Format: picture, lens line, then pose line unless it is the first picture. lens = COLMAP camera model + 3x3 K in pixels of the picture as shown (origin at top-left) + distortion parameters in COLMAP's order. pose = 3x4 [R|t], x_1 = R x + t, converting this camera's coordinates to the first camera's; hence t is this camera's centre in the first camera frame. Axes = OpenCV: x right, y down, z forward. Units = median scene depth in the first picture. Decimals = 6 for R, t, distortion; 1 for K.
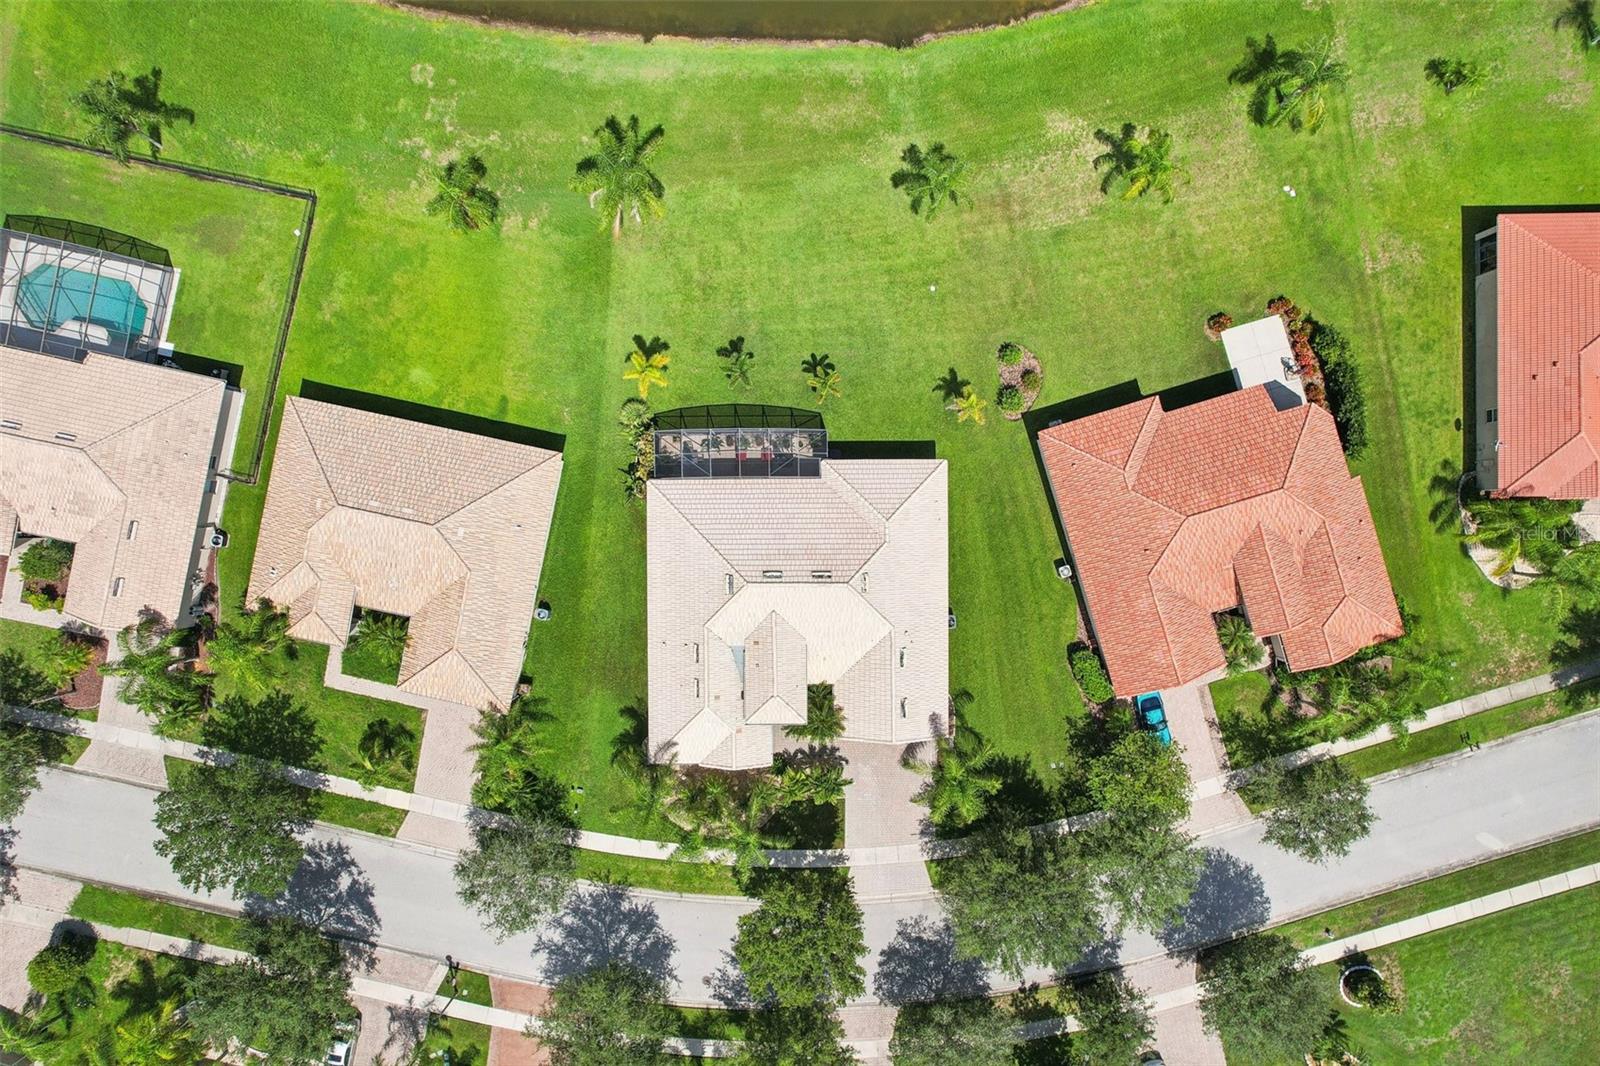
lens RADIAL K [[1069.5, 0, 800.0], [0, 1069.5, 533.0], [0, 0, 1]] dist [-0.057176, 0.050282]
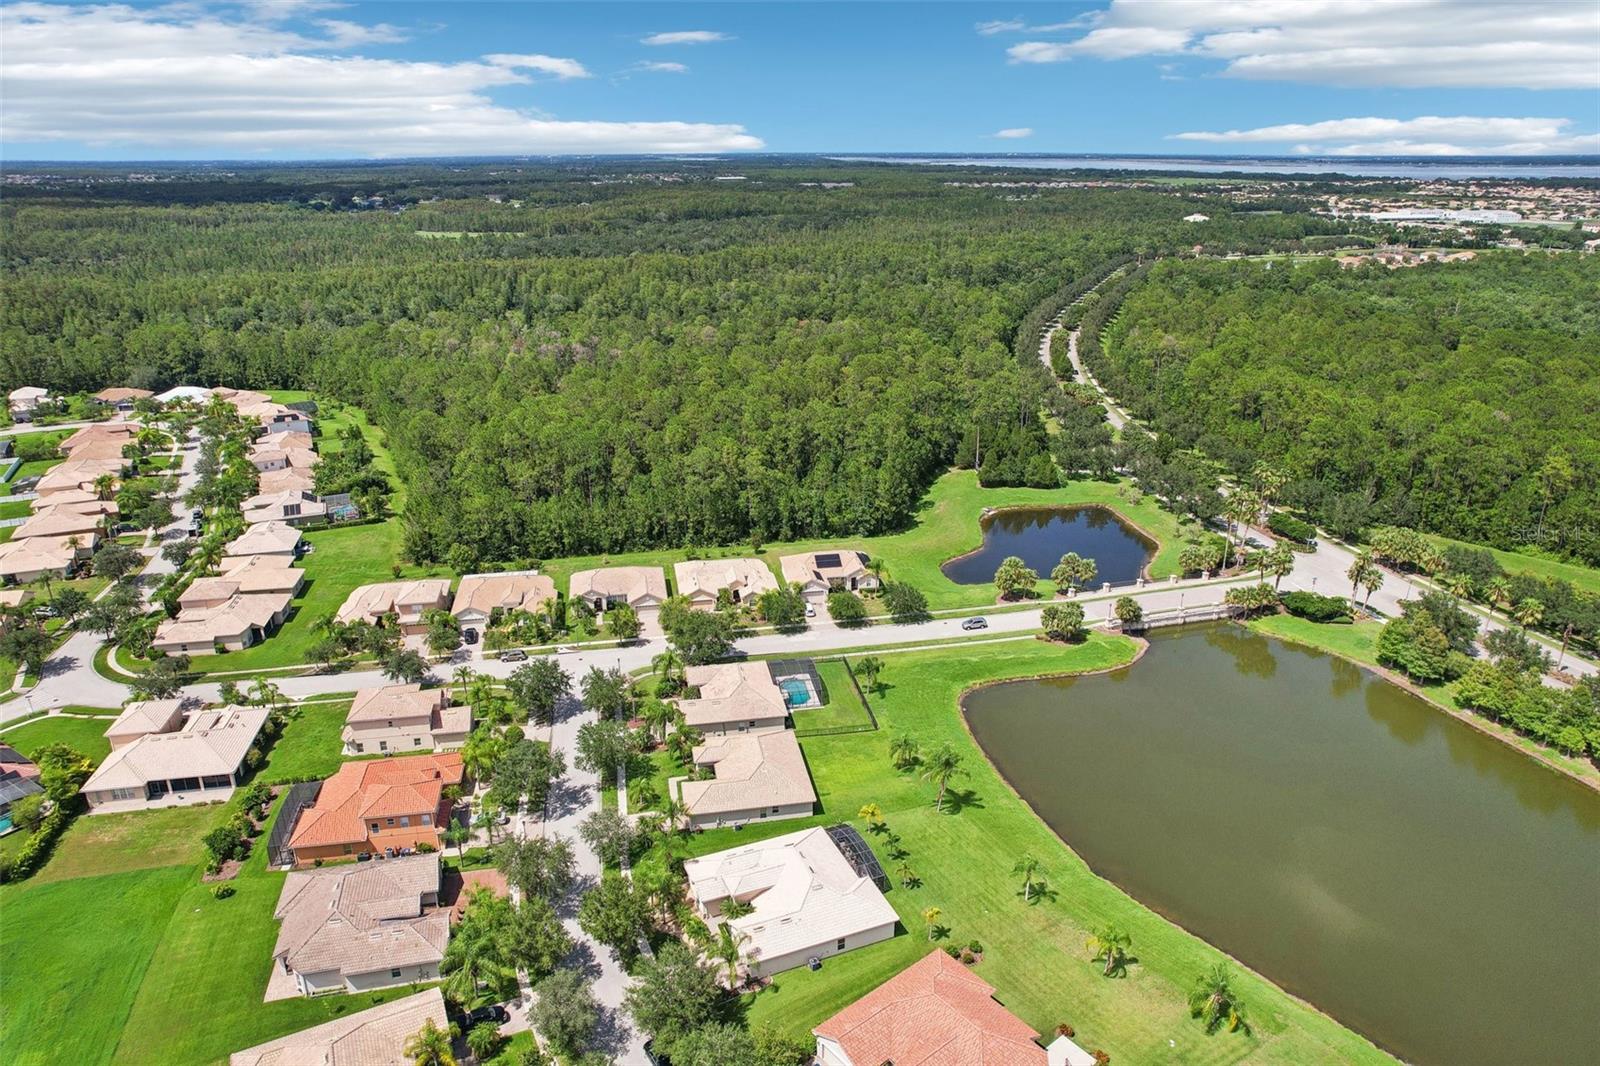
lens RADIAL K [[1069.5, 0, 800.0], [0, 1069.5, 533.0], [0, 0, 1]] dist [-0.057176, 0.050282]
pose [[0.381645, 0.324100, -0.865625, 1.317425], [-0.924258, 0.123970, -0.361080, 0.611364], [-0.009715, 0.937865, 0.346865, -0.186153]]
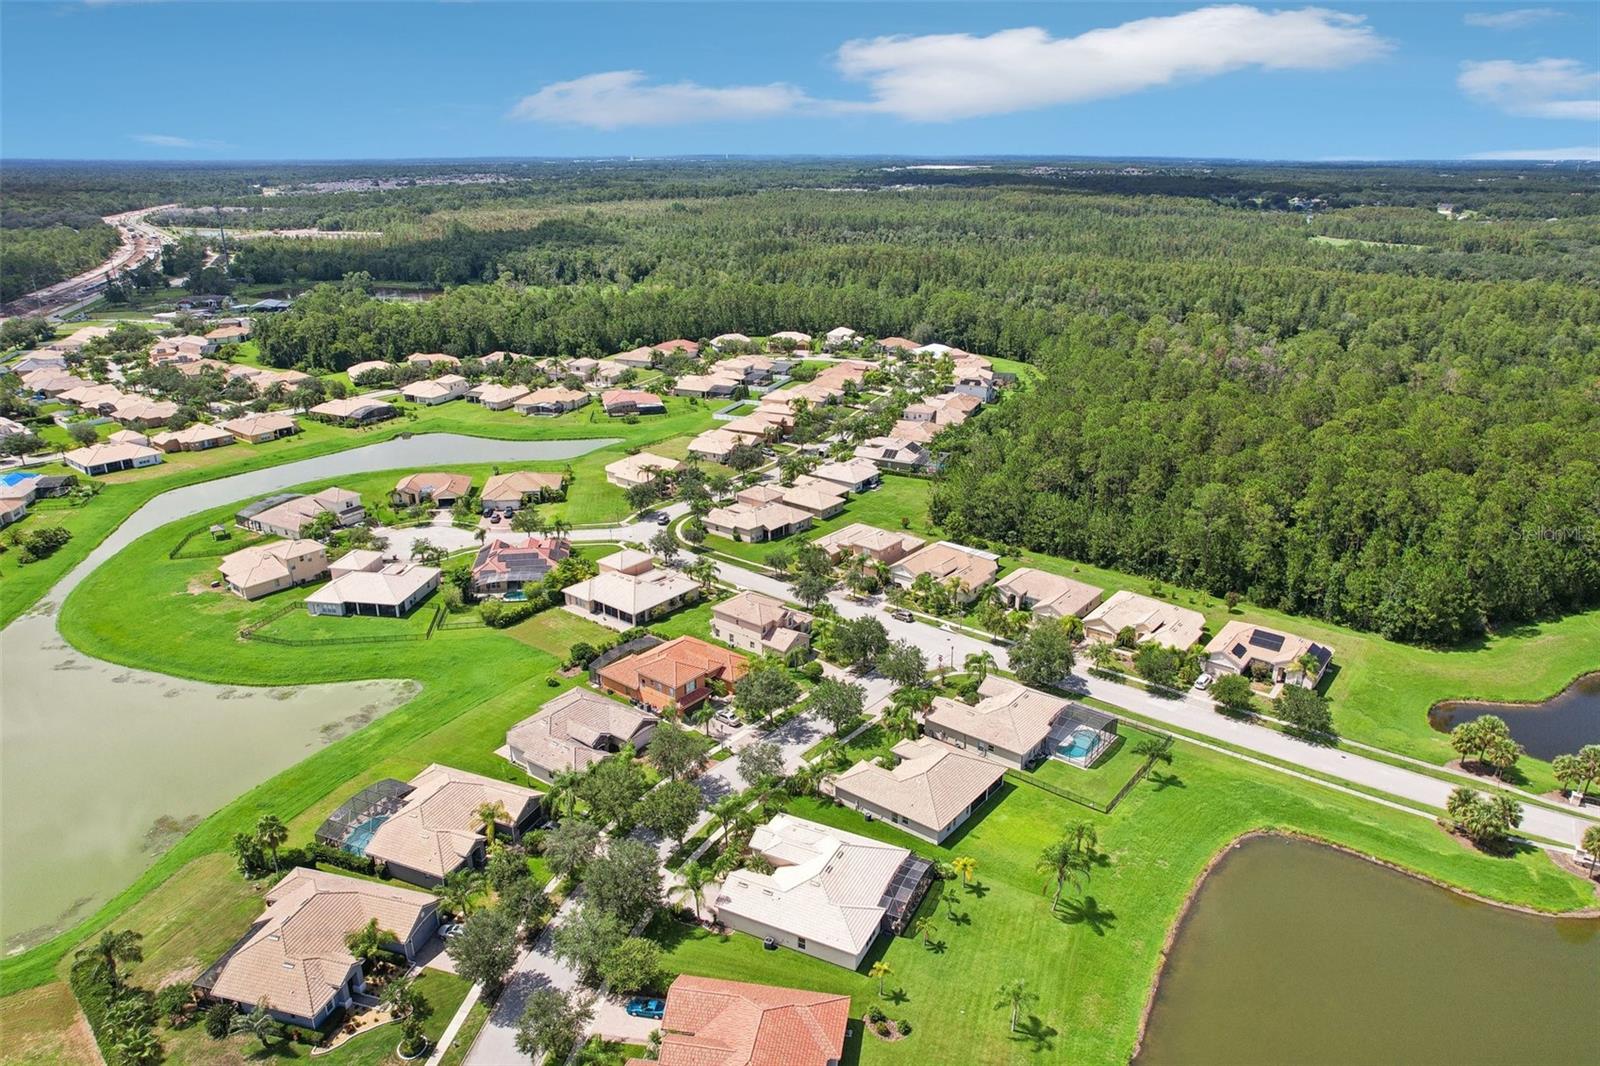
lens RADIAL K [[1069.5, 0, 800.0], [0, 1069.5, 533.0], [0, 0, 1]] dist [-0.057176, 0.050282]
pose [[-0.449053, 0.313409, -0.836736, 1.300473], [-0.893465, -0.166433, 0.417158, -0.546693], [-0.008519, 0.934920, 0.354757, -0.194172]]
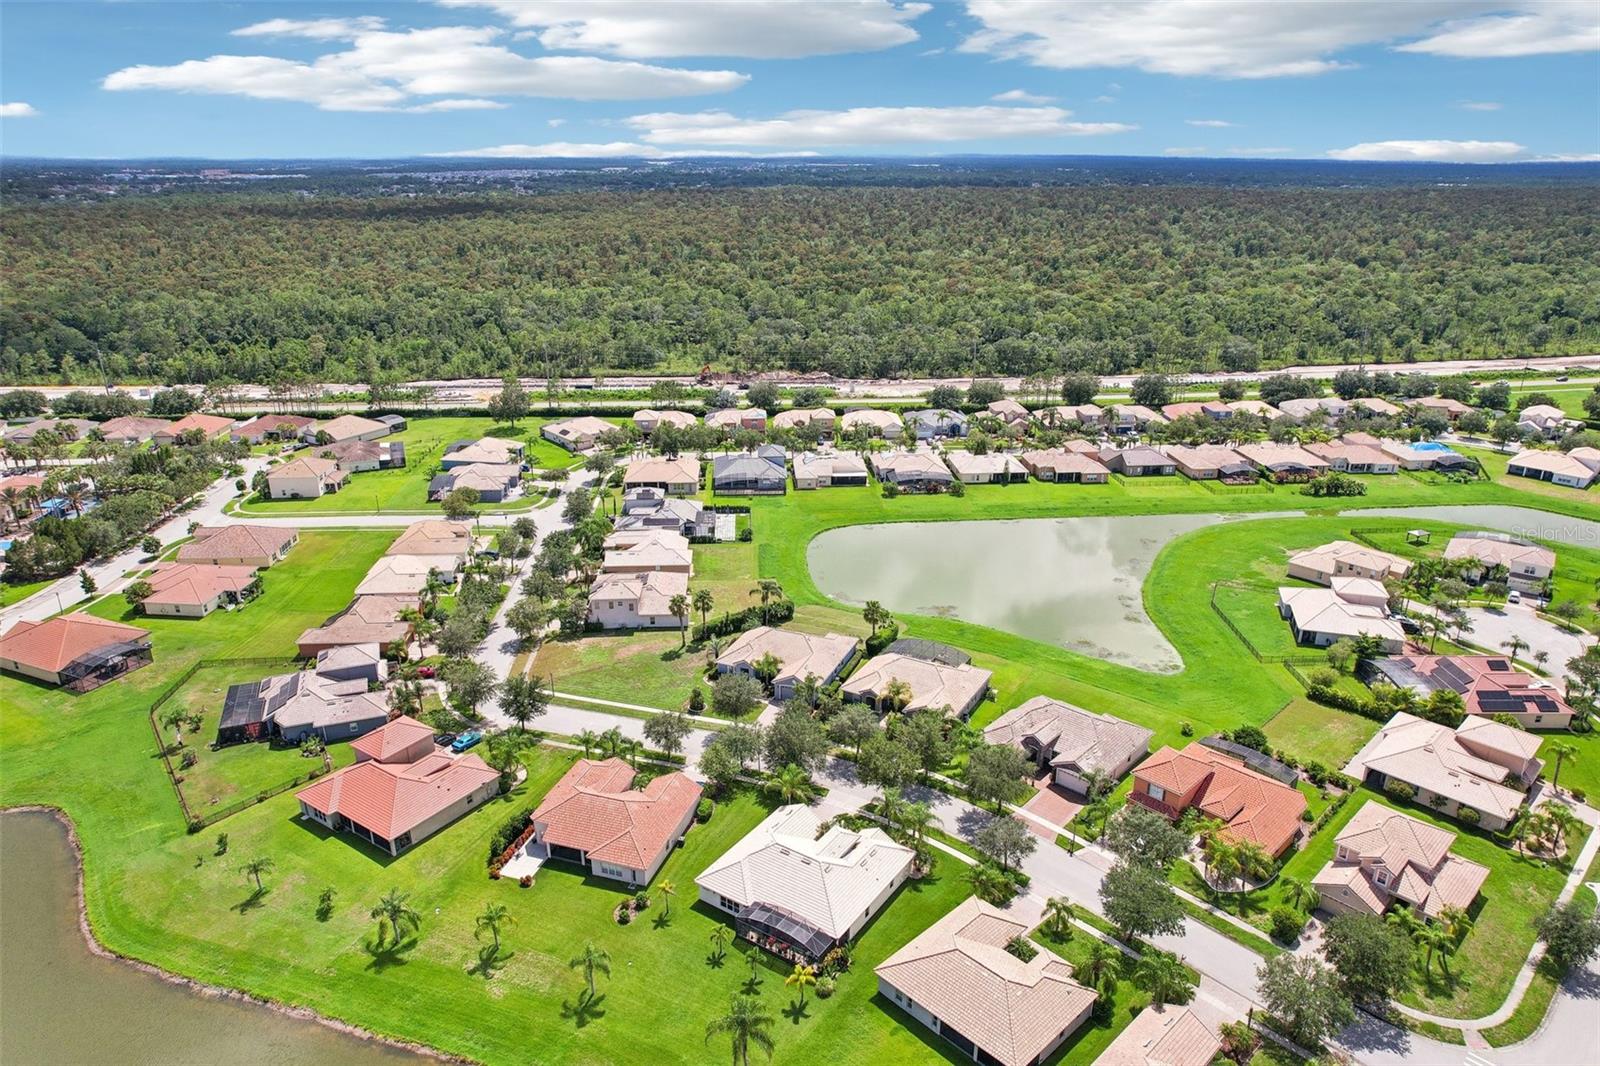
lens RADIAL K [[1069.5, 0, 800.0], [0, 1069.5, 533.0], [0, 0, 1]] dist [-0.057176, 0.050282]
pose [[-0.825376, -0.193995, 0.530208, -0.824551], [0.564524, -0.297216, 0.770049, -1.138143], [0.008200, 0.934895, 0.354830, -0.191809]]
